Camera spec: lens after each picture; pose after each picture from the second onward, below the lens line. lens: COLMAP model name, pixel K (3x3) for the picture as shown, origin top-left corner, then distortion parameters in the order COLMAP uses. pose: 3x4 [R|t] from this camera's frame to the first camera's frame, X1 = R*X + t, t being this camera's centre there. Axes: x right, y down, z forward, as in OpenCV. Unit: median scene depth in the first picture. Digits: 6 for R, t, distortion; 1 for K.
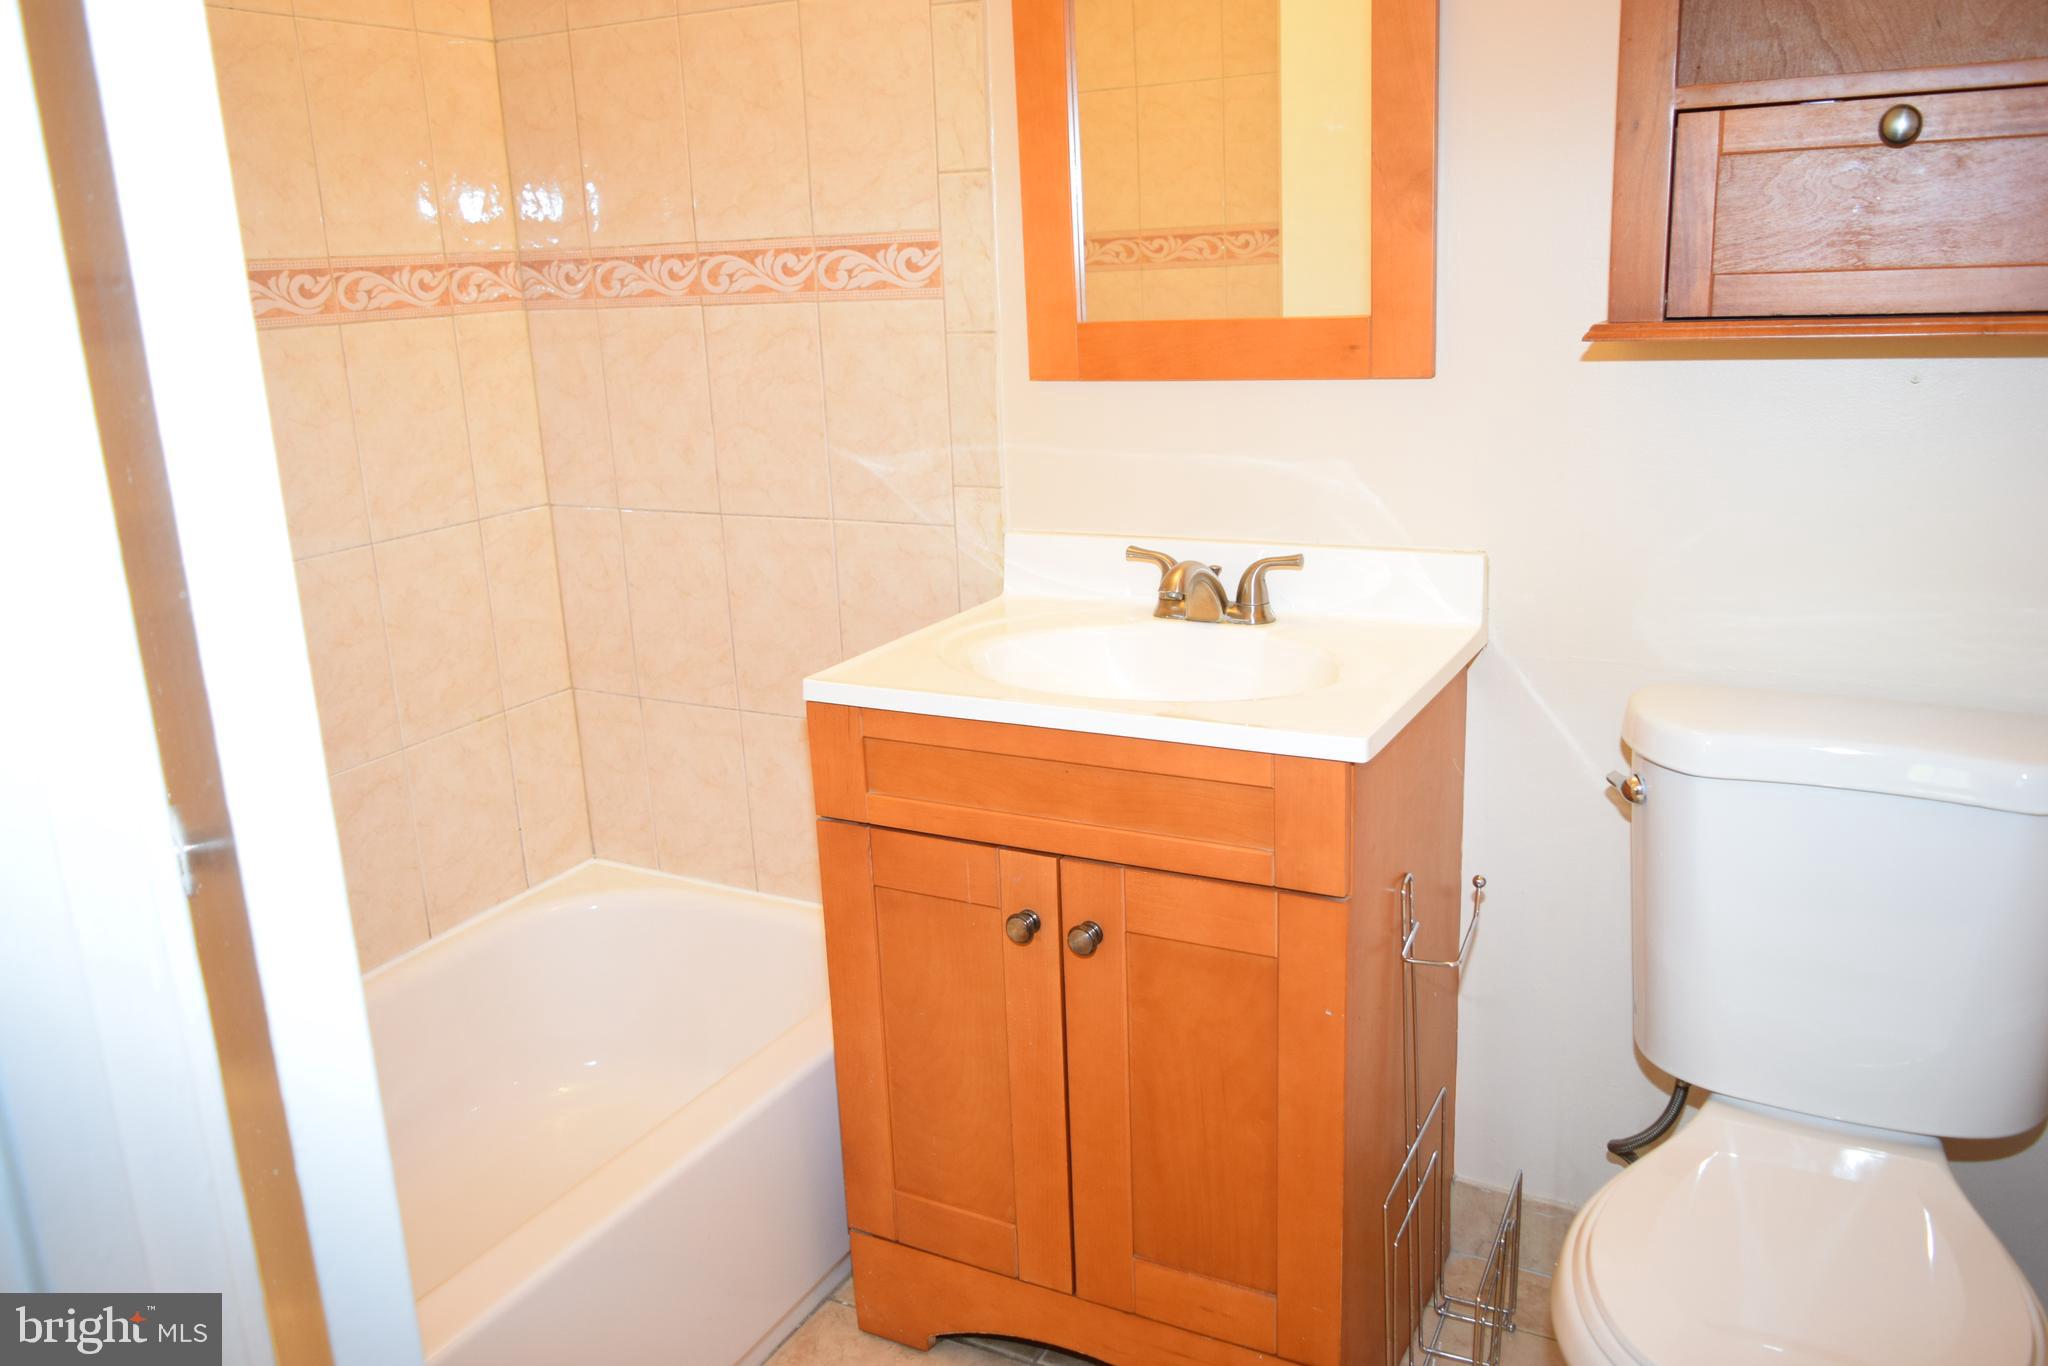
lens RADIAL K [[1576.8, 0, 1025.7], [0, 1576.8, 681.8], [0, 0, 1]] dist [-0.027214, 0.013725]
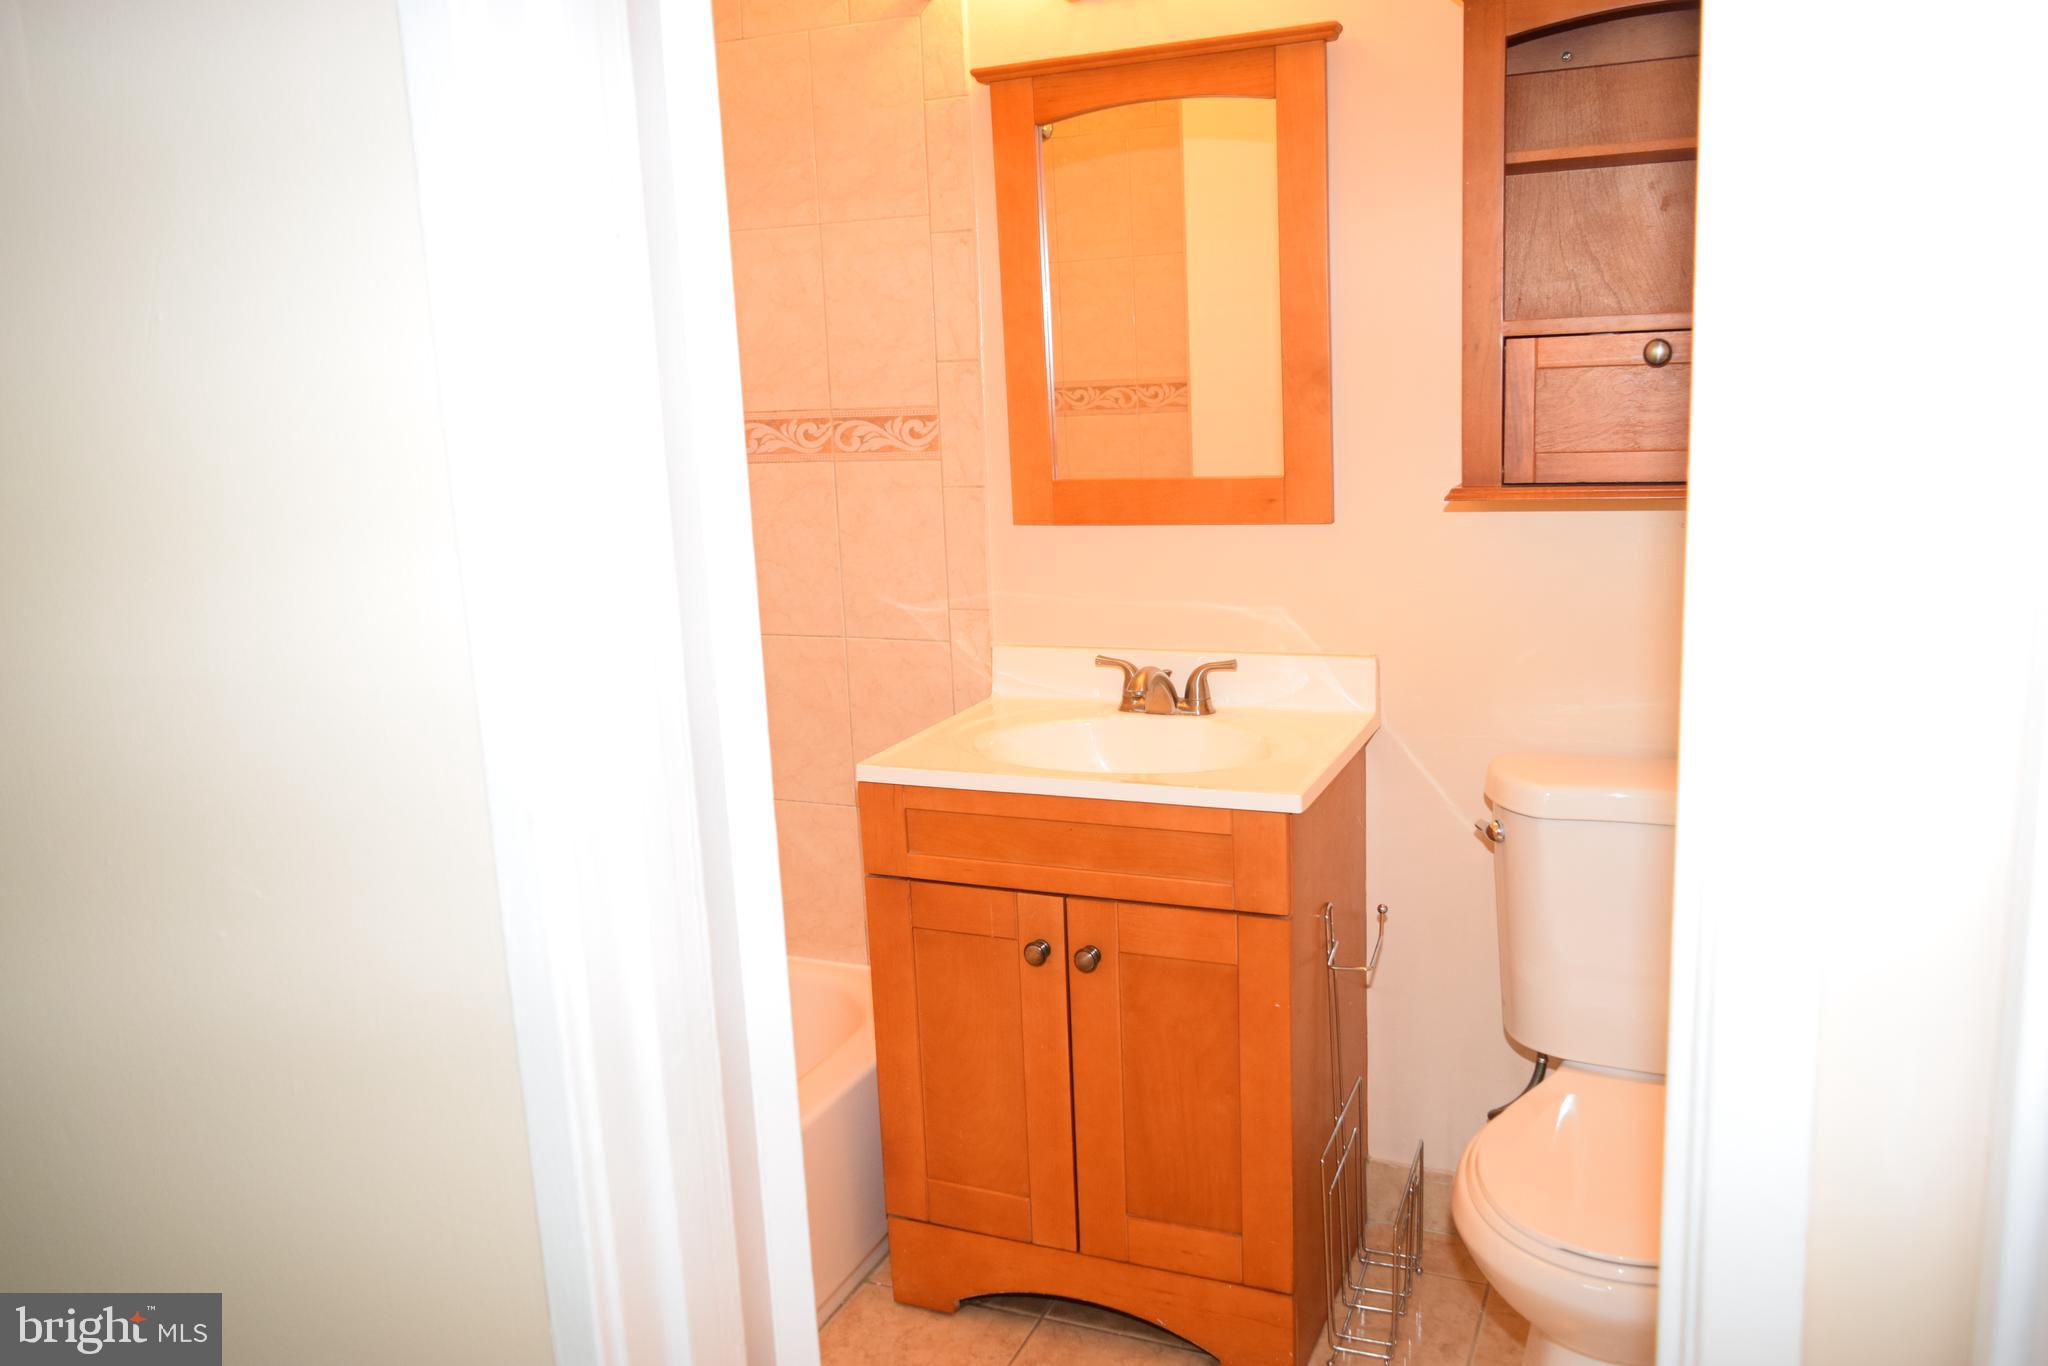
lens RADIAL K [[1576.8, 0, 1024.3], [0, 1576.8, 680.7], [0, 0, 1]] dist [-0.027214, 0.013725]
pose [[0.996716, -0.018106, 0.078925, -0.101743], [0.023424, 0.997479, -0.066981, 0.018728], [-0.077513, 0.068609, 0.994628, -0.271652]]
